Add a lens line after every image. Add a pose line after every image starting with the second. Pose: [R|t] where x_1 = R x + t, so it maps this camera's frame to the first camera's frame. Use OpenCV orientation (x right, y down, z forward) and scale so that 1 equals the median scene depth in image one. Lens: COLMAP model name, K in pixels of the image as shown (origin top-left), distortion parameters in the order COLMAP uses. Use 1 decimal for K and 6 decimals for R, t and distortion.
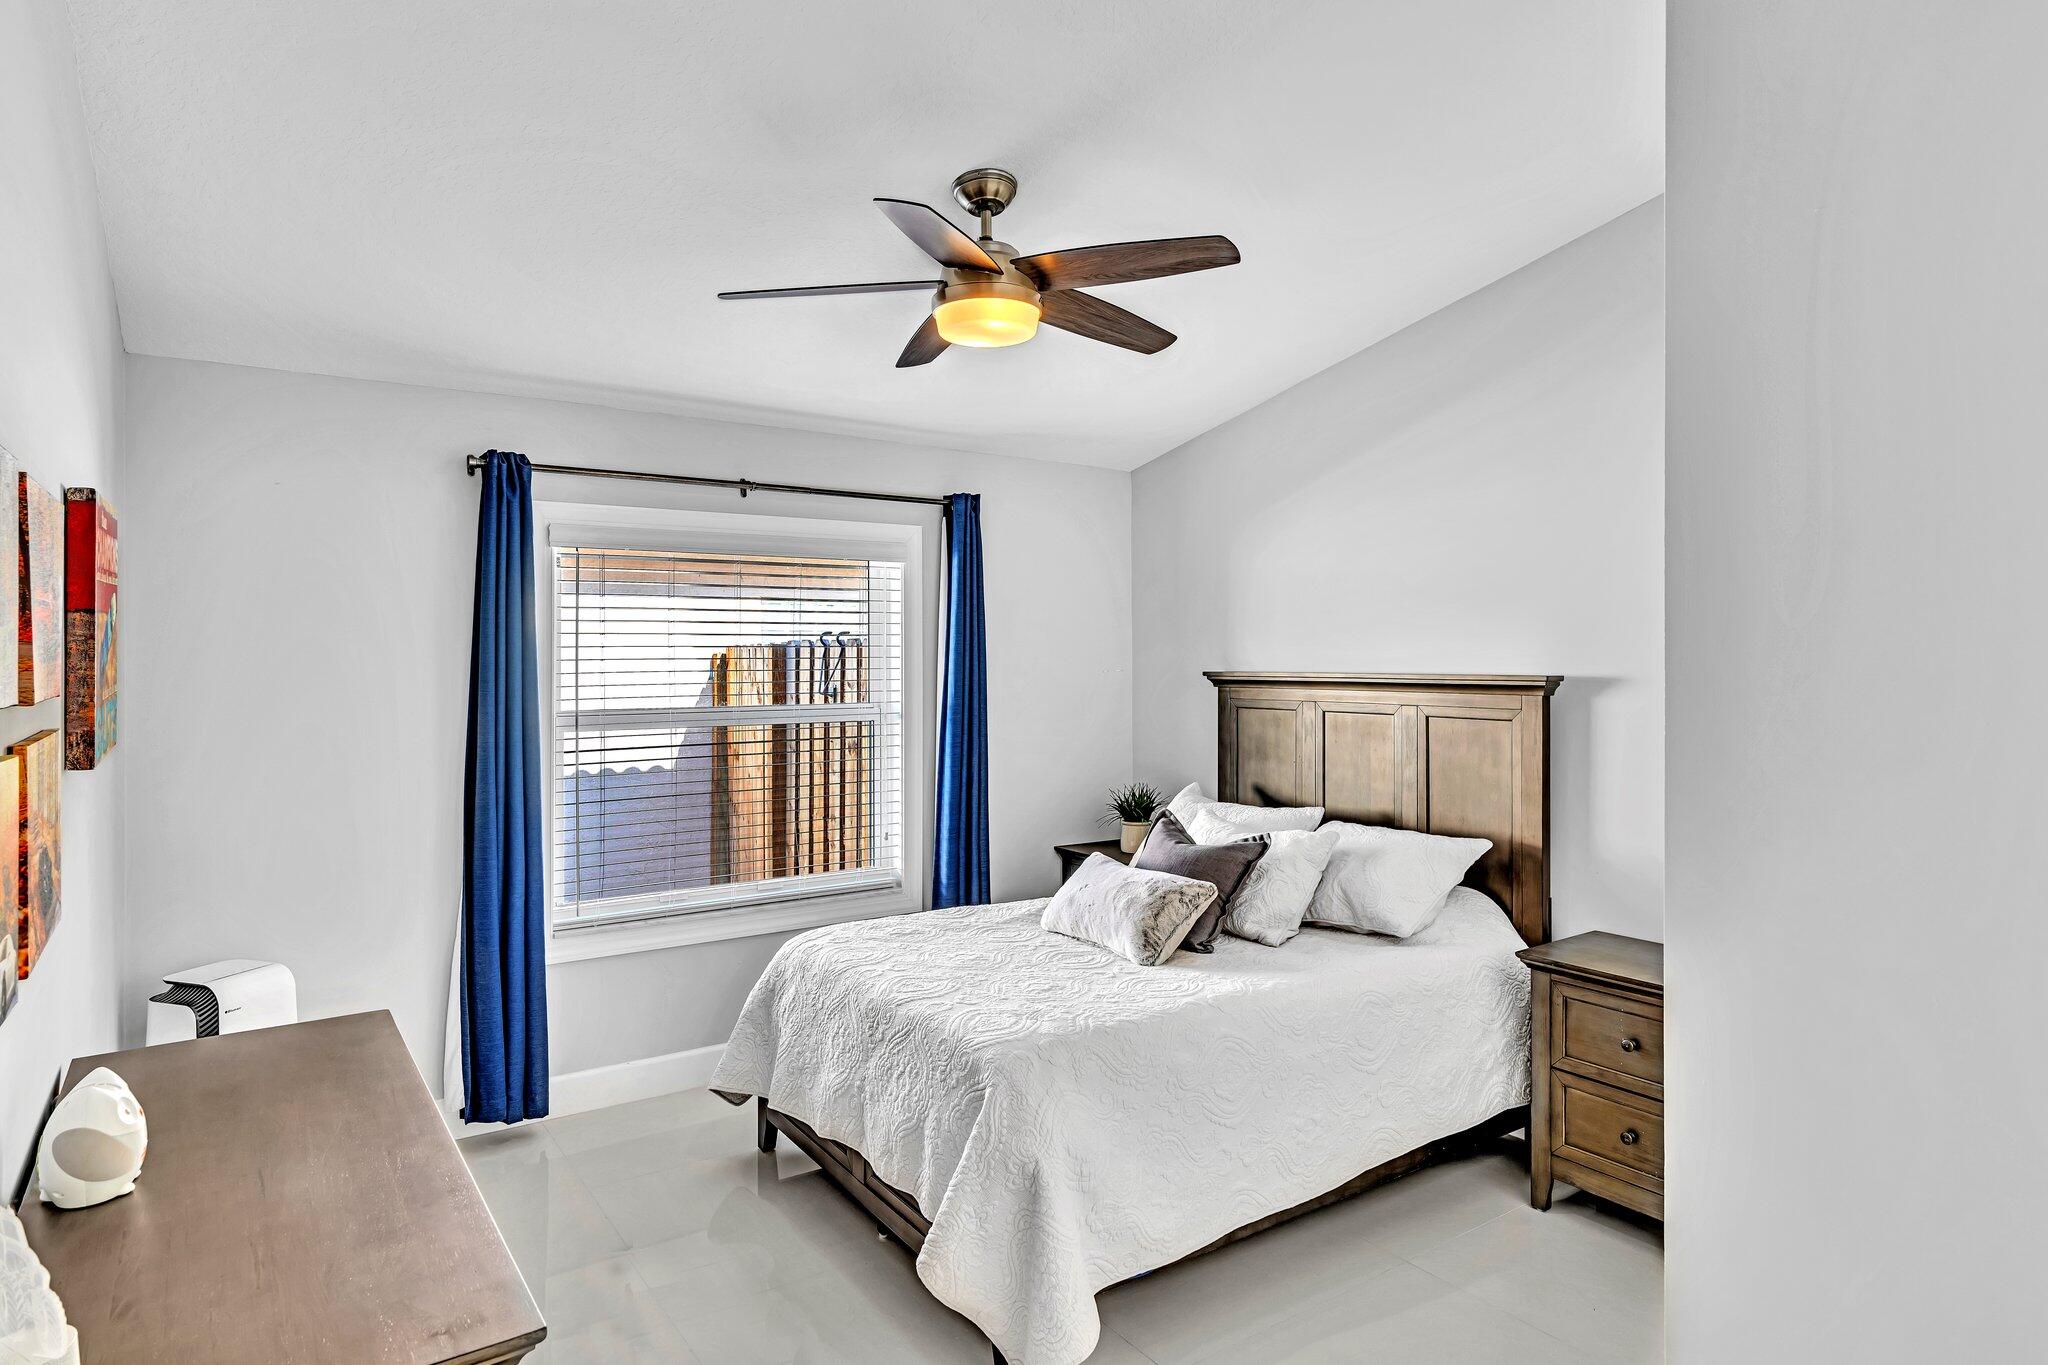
lens RADIAL K [[1153.2, 0, 1024.5], [0, 1153.2, 649.6], [0, 0, 1]] dist [-0.007950, 0.009545]
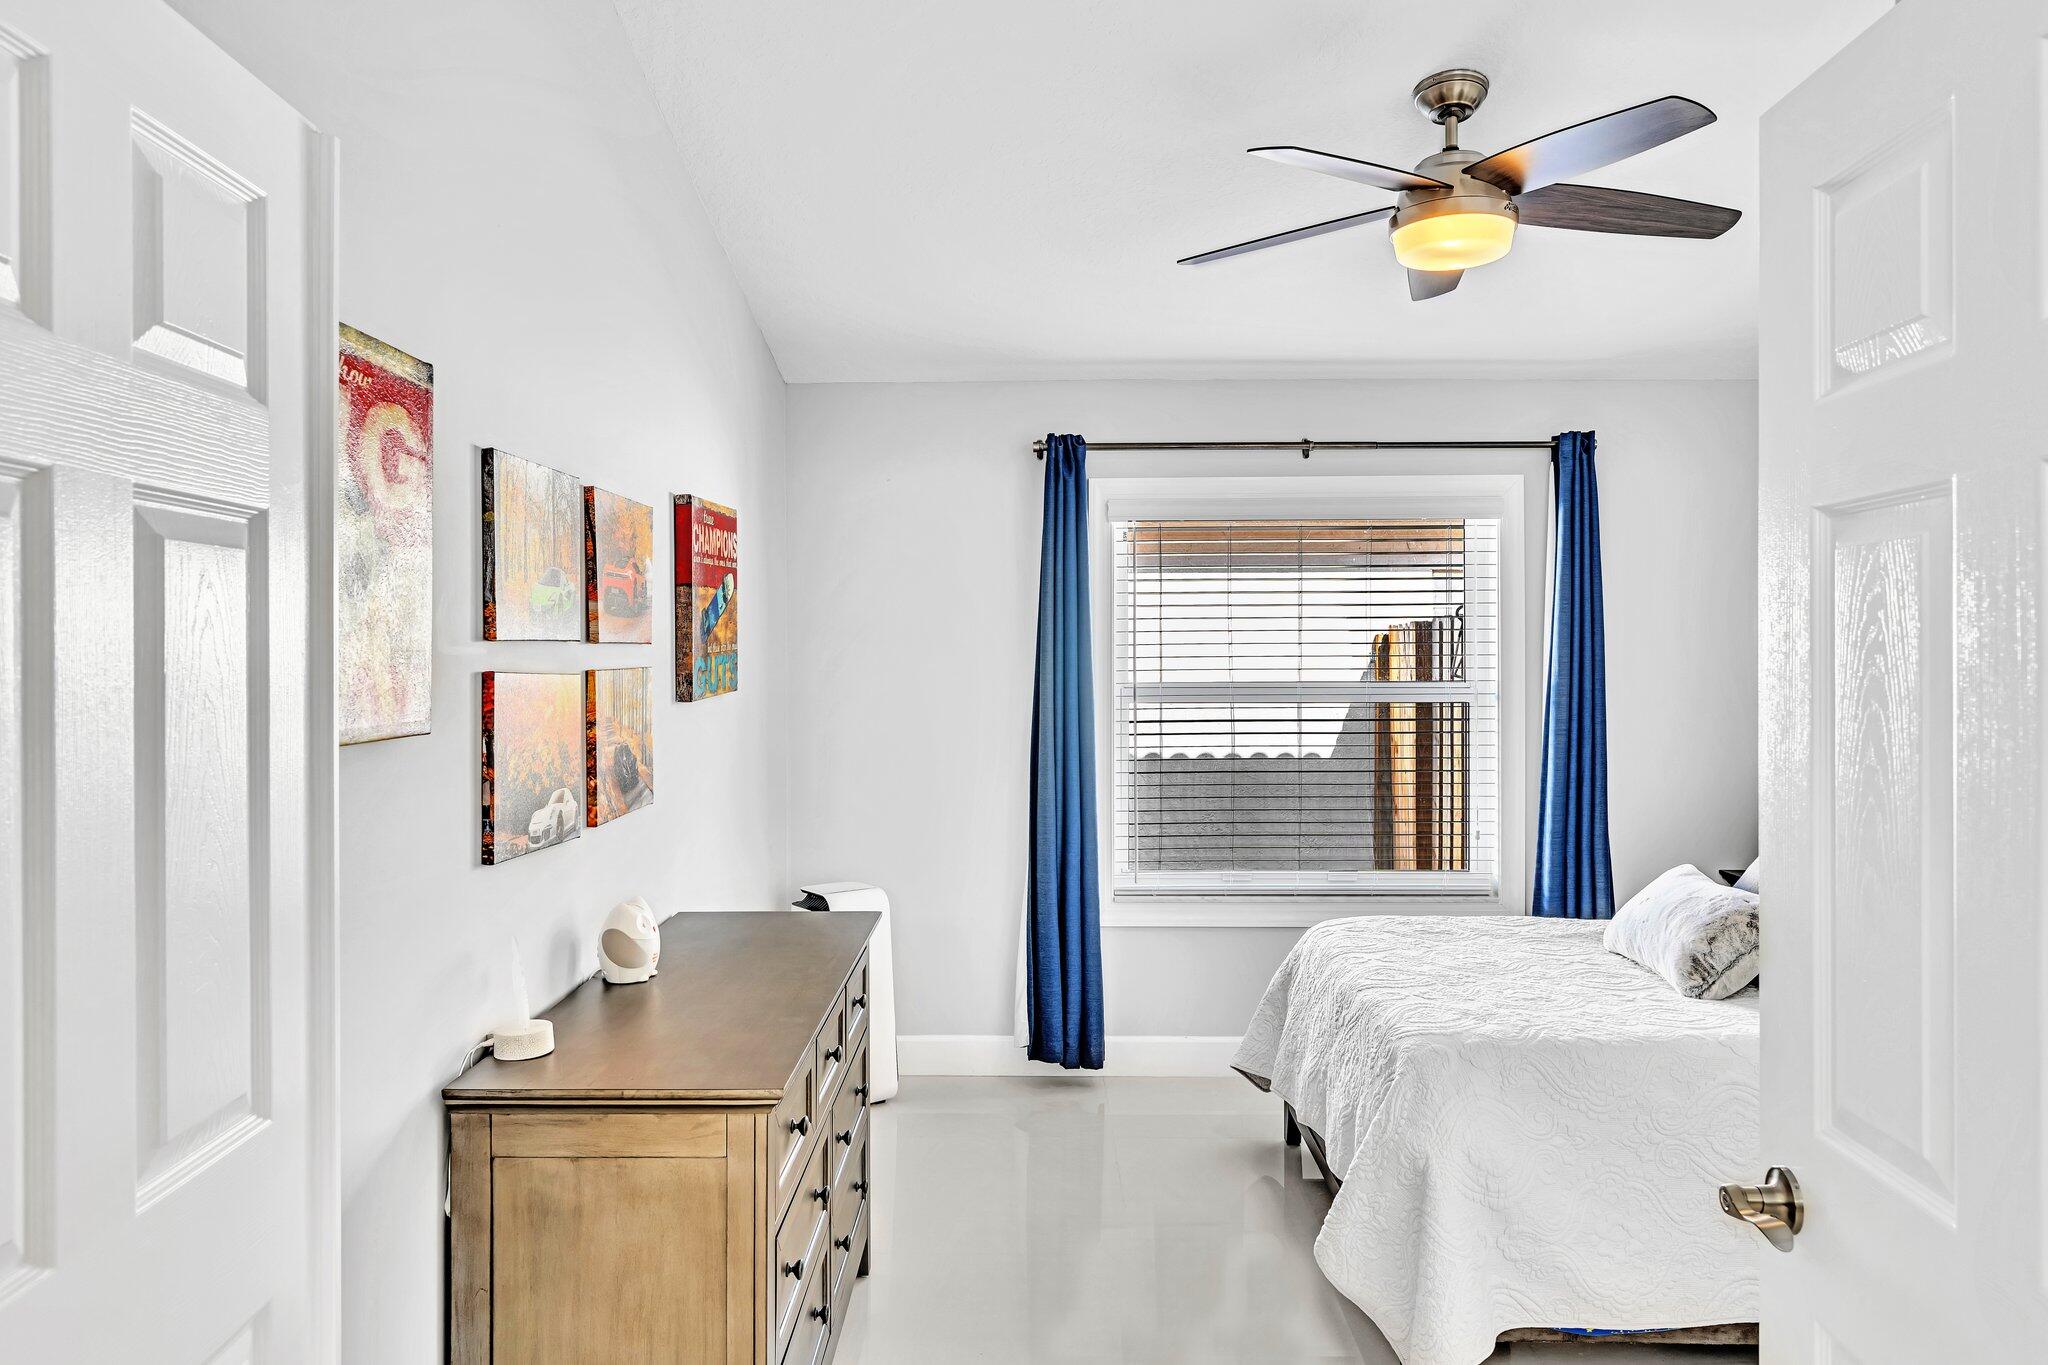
lens RADIAL K [[1367.5, 0, 1021.4], [0, 1367.5, 652.3], [0, 0, 1]] dist [0.002479, 0.001834]
pose [[0.816290, 0.000005, -0.577642, 0.246405], [0.003971, 0.999976, 0.005619, 0.021569], [0.577629, -0.006880, 0.816271, -0.049650]]
